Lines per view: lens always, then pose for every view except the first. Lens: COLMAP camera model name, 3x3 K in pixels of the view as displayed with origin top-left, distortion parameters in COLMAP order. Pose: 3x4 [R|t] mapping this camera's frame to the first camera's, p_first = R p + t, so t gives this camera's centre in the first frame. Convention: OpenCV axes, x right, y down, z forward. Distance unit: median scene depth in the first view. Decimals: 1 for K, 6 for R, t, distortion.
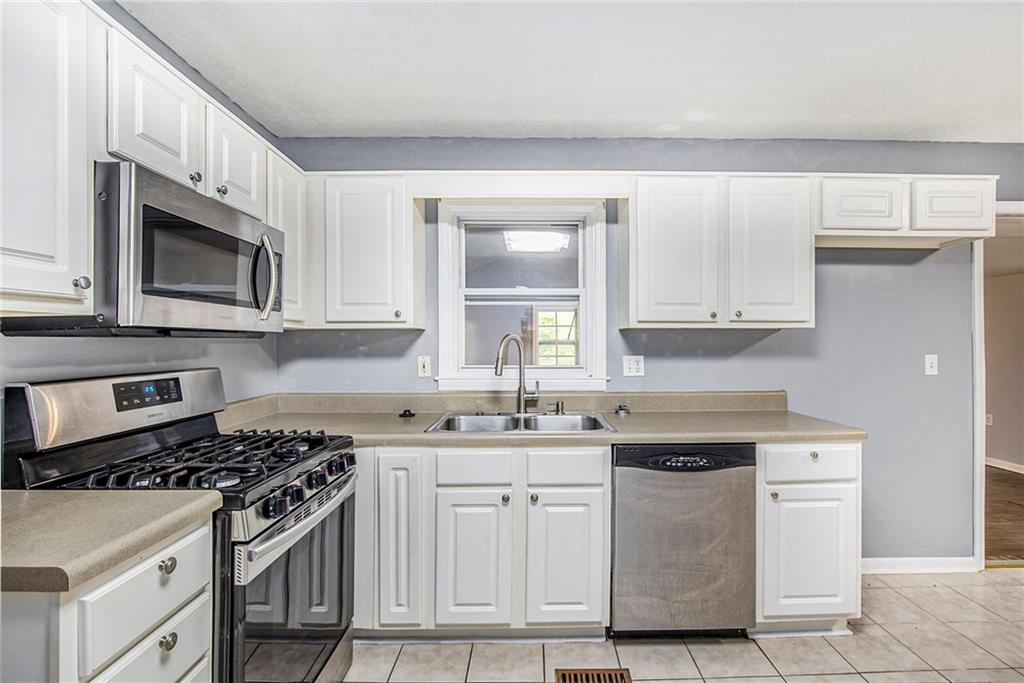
lens RADIAL K [[482.8, 0, 512.3], [0, 482.8, 331.2], [0, 0, 1]] dist [-0.003125, -0.000495]
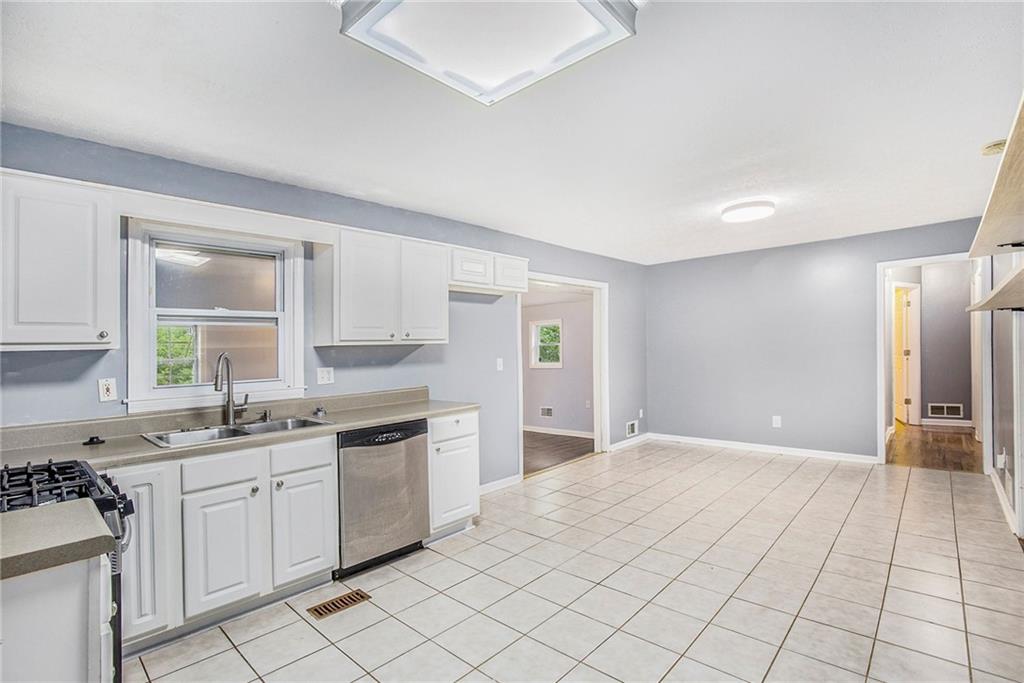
lens RADIAL K [[440.8, 0, 512.0], [0, 440.8, 341.5], [0, 0, 1]] dist [-0.000497, -0.000280]
pose [[0.719264, -0.008958, 0.694679, -0.261018], [0.015243, 0.999880, -0.002889, -0.007325], [-0.694570, 0.012667, 0.719314, -0.198287]]
